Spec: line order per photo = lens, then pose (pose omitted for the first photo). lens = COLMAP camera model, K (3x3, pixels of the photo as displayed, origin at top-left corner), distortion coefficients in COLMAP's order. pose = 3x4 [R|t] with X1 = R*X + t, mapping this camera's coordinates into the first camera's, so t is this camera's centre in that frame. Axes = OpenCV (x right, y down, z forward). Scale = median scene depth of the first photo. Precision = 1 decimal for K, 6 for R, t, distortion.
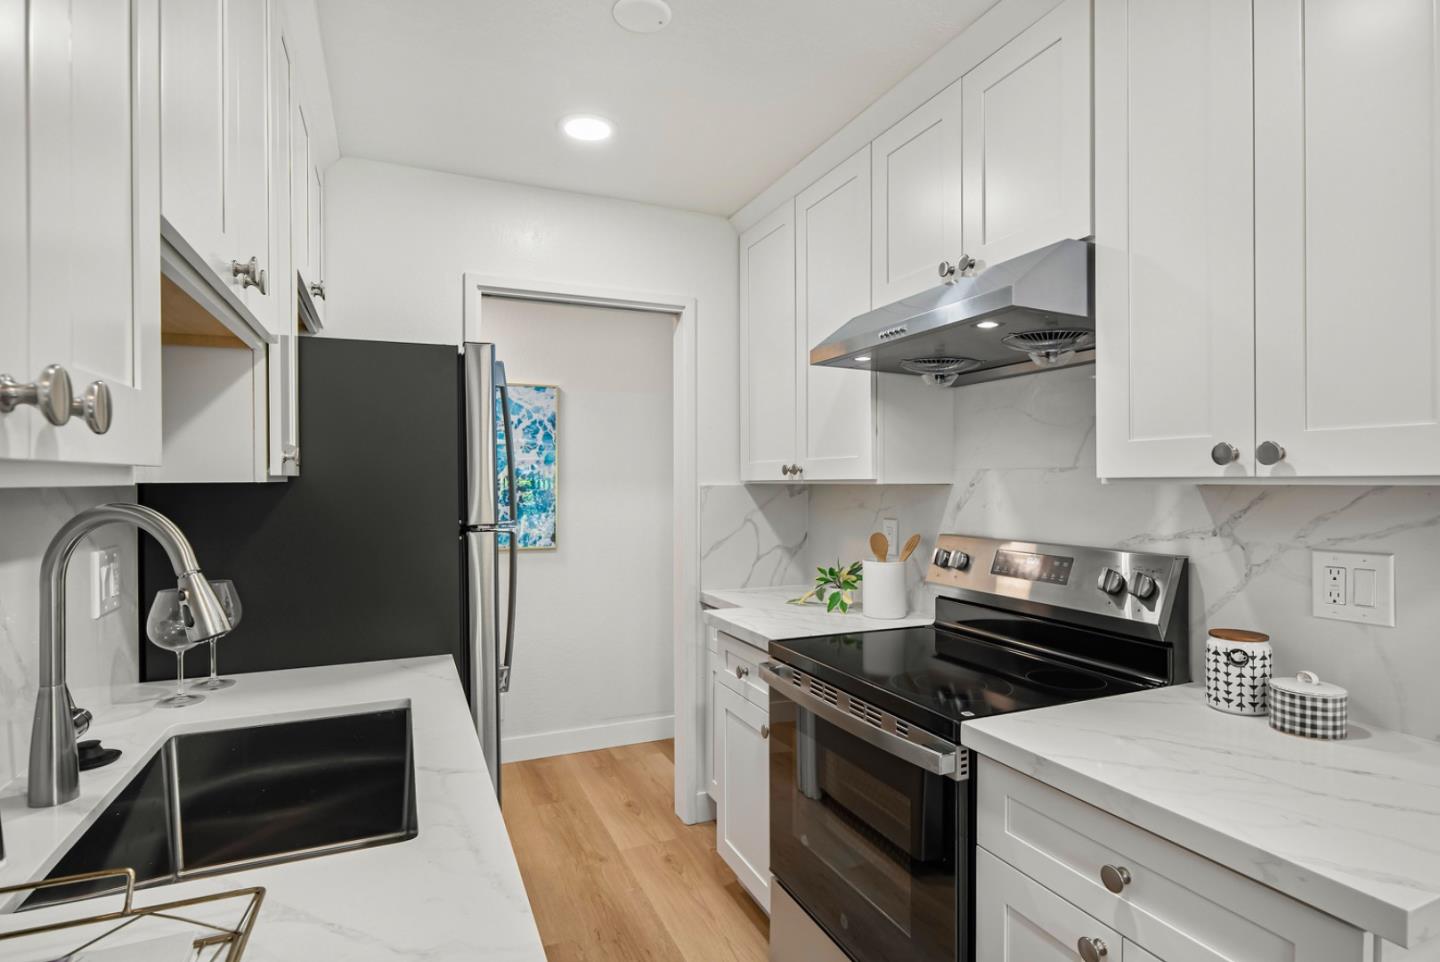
lens RADIAL K [[743.2, 0, 720.0], [0, 743.2, 481.0], [0, 0, 1]] dist [-0.004957, -0.000227]
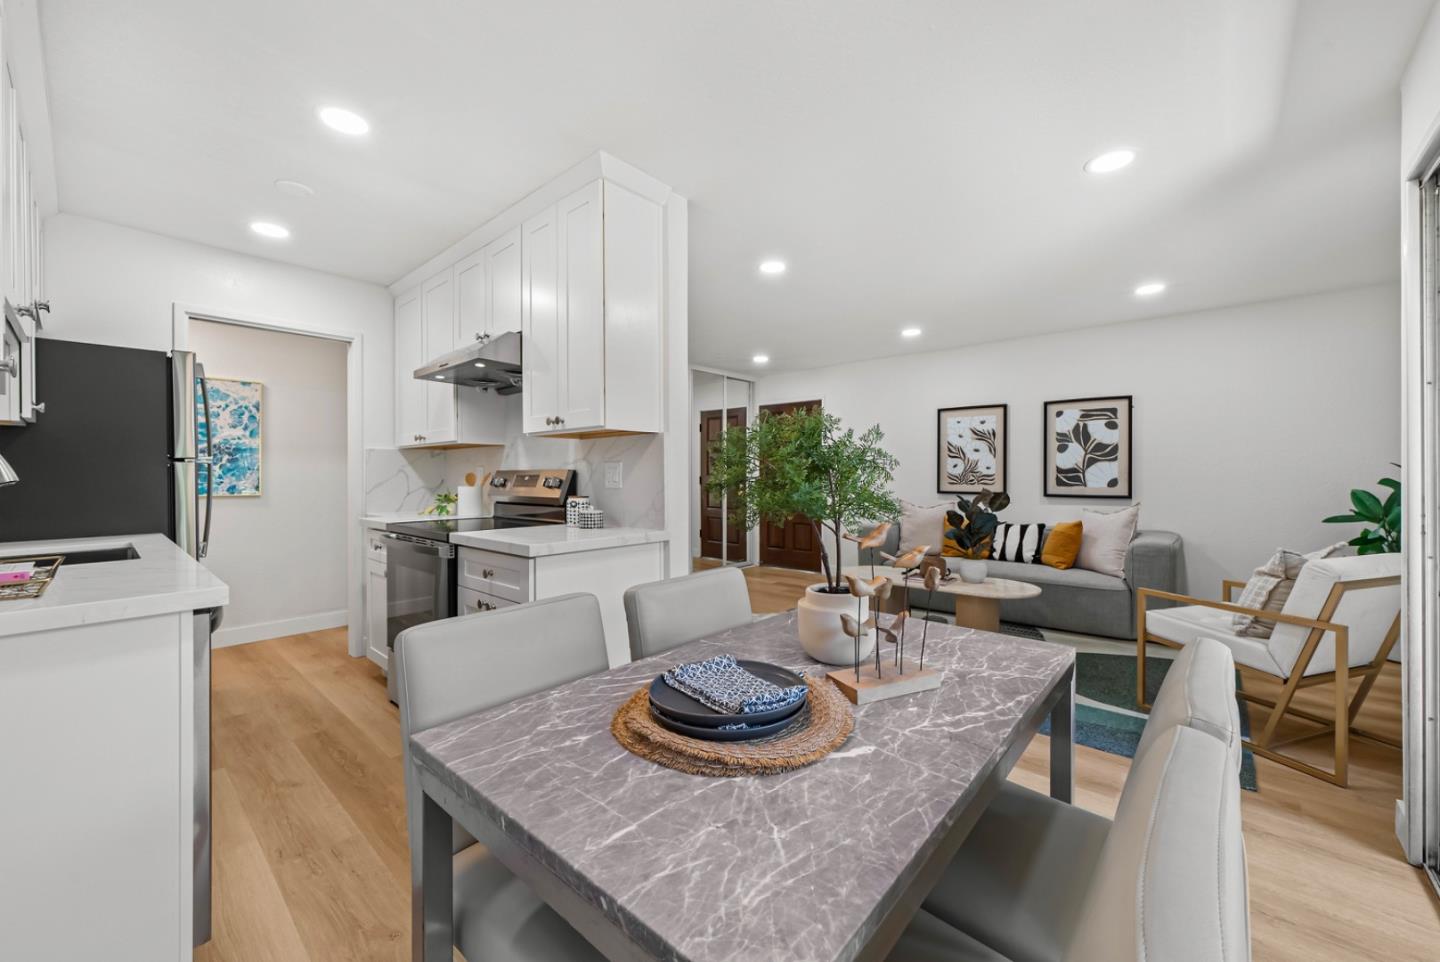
lens RADIAL K [[564.3, 0, 727.2], [0, 564.3, 473.0], [0, 0, 1]] dist [0.001688, 0.000353]
pose [[0.906058, -0.000562, 0.423154, 0.168303], [0.002285, 0.999991, -0.003566, 0.065778], [-0.423148, 0.004198, 0.906051, -0.460499]]
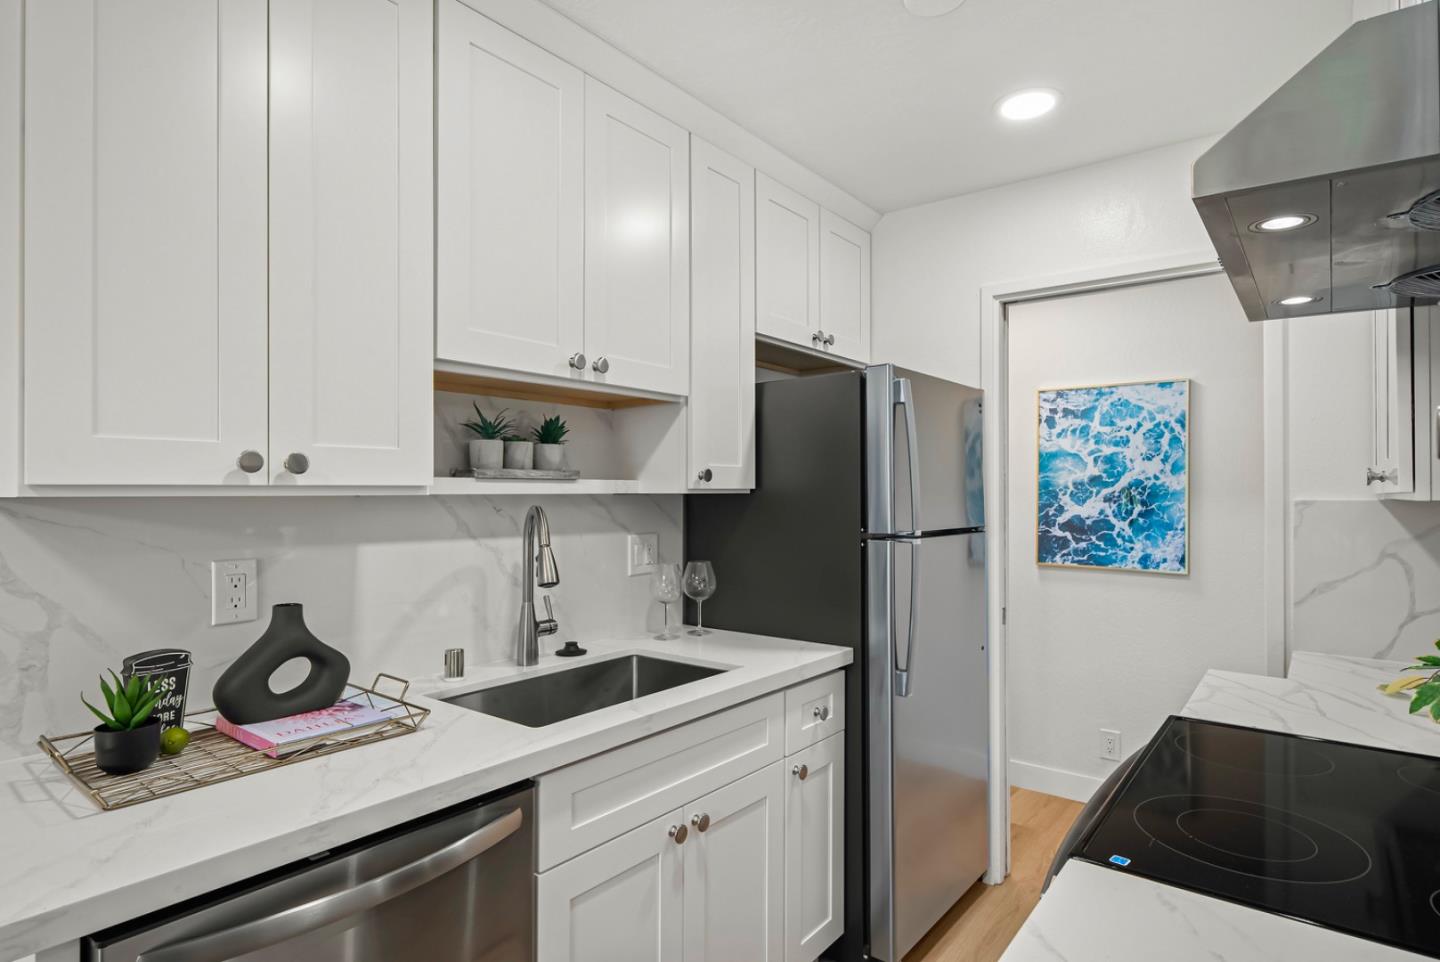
lens RADIAL K [[762.4, 0, 720.0], [0, 762.4, 481.0], [0, 0, 1]] dist [-0.018020, -0.000125]
pose [[0.467784, -0.009500, -0.883792, 0.352654], [-0.003684, 0.999913, -0.012699, -0.001595], [0.883835, 0.009196, 0.467708, 0.182763]]
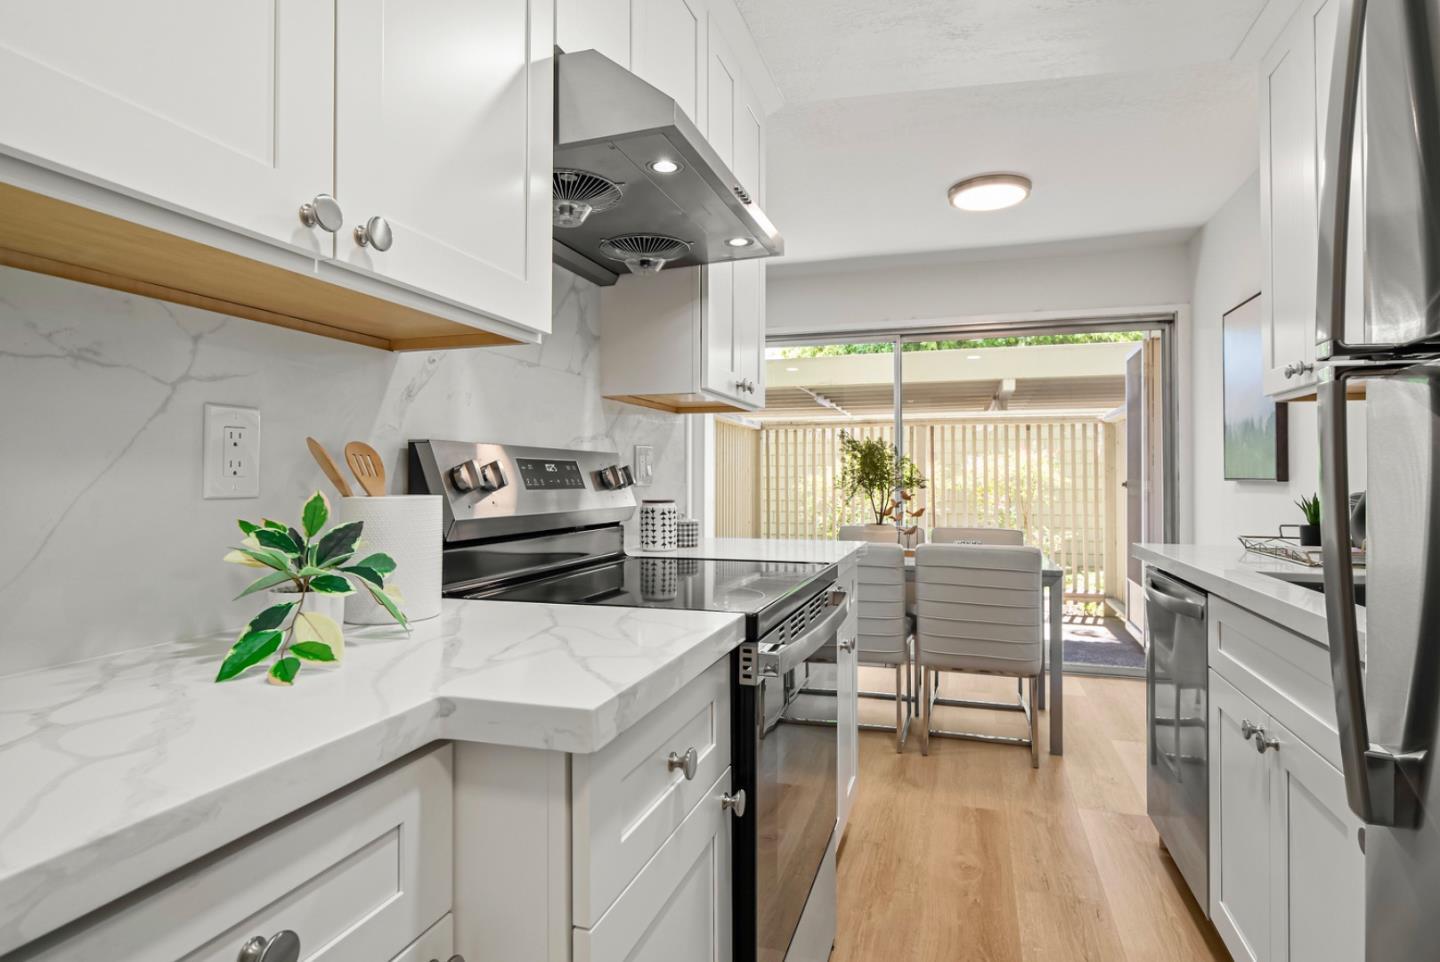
lens RADIAL K [[743.2, 0, 720.0], [0, 743.2, 481.0], [0, 0, 1]] dist [-0.004957, -0.000227]
pose [[-0.746431, 0.000292, 0.665462, -0.199203], [0.004074, 0.999983, 0.004131, 0.078189], [-0.665450, 0.005795, -0.746420, 0.960716]]
